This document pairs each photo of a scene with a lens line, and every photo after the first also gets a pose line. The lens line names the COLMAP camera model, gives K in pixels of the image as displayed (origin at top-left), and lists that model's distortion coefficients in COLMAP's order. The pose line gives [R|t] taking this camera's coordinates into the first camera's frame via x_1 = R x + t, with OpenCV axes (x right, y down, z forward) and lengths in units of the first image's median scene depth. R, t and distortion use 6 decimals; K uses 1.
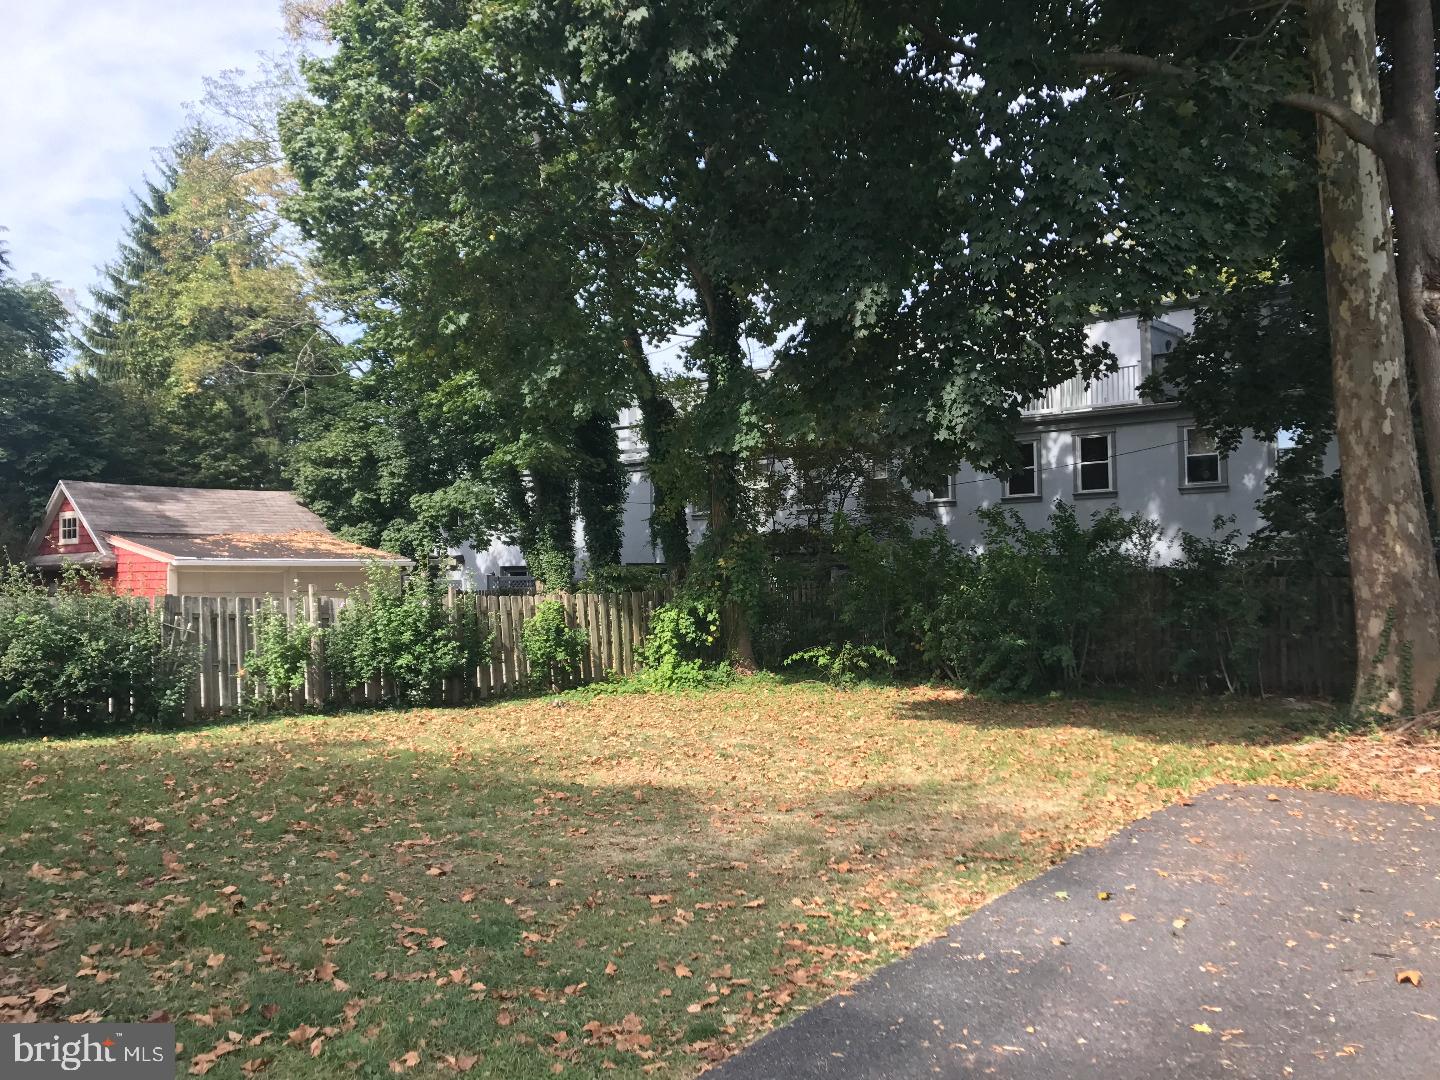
lens RADIAL K [[1204.9, 0, 721.8], [0, 1204.9, 536.4], [0, 0, 1]] dist [0.035019, -0.010474]
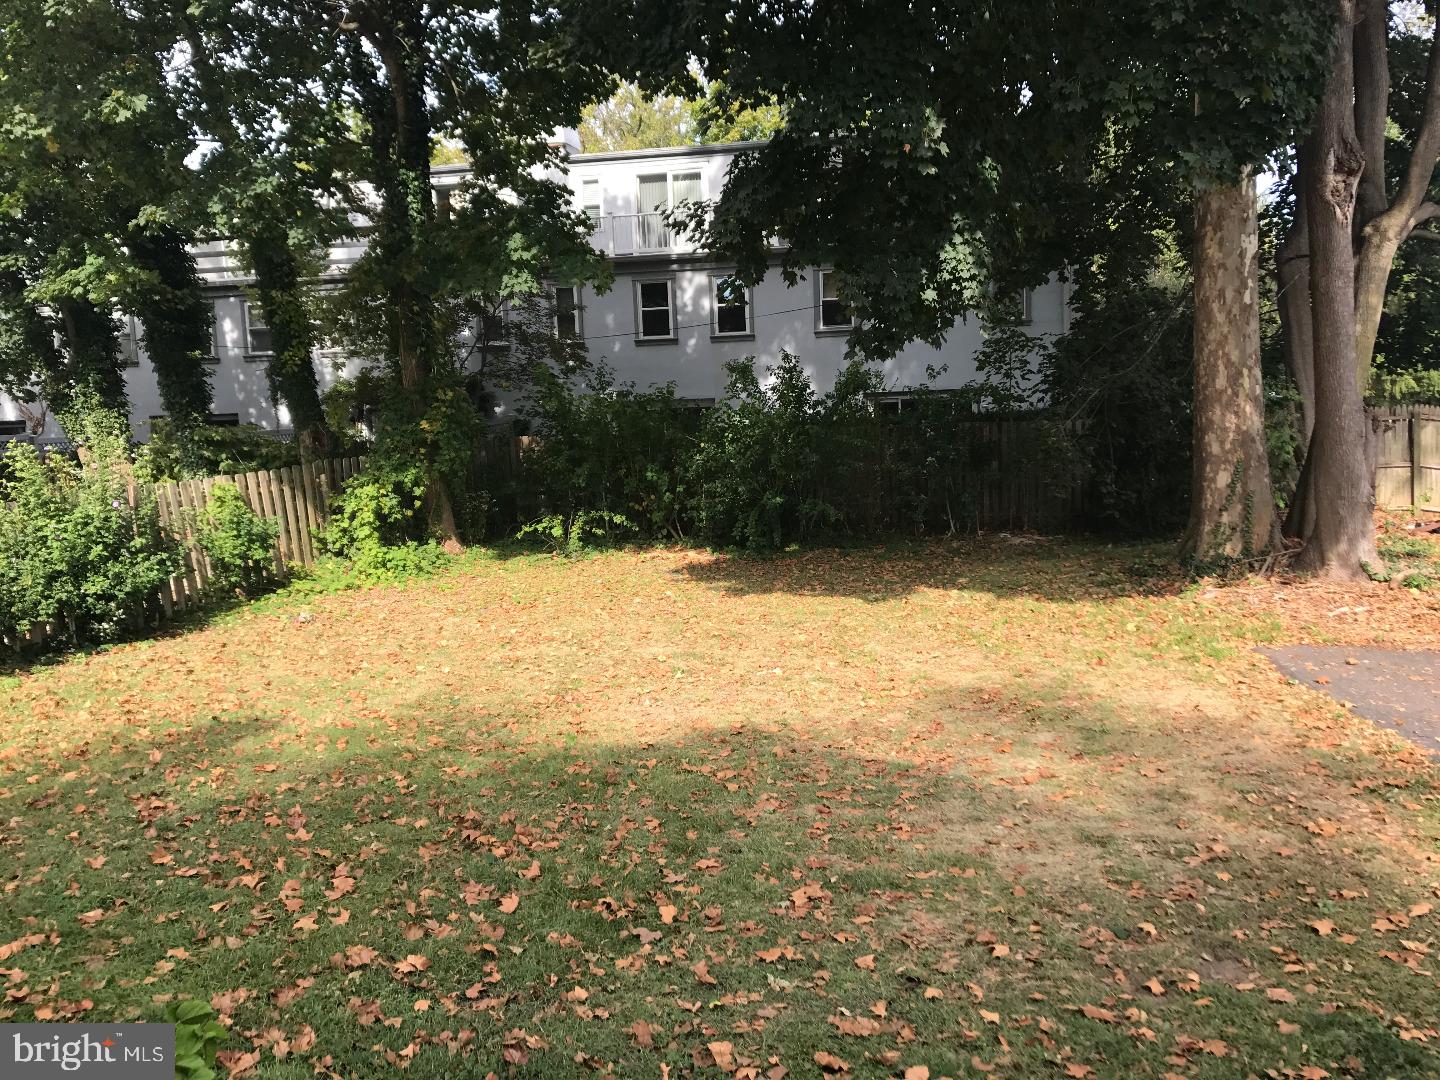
lens RADIAL K [[1204.9, 0, 719.8], [0, 1204.9, 542.9], [0, 0, 1]] dist [0.035019, -0.010474]
pose [[0.865994, -0.085875, 0.492625, -0.258101], [0.009463, 0.987782, 0.155556, -0.028134], [-0.499965, -0.130049, 0.856226, 0.168226]]
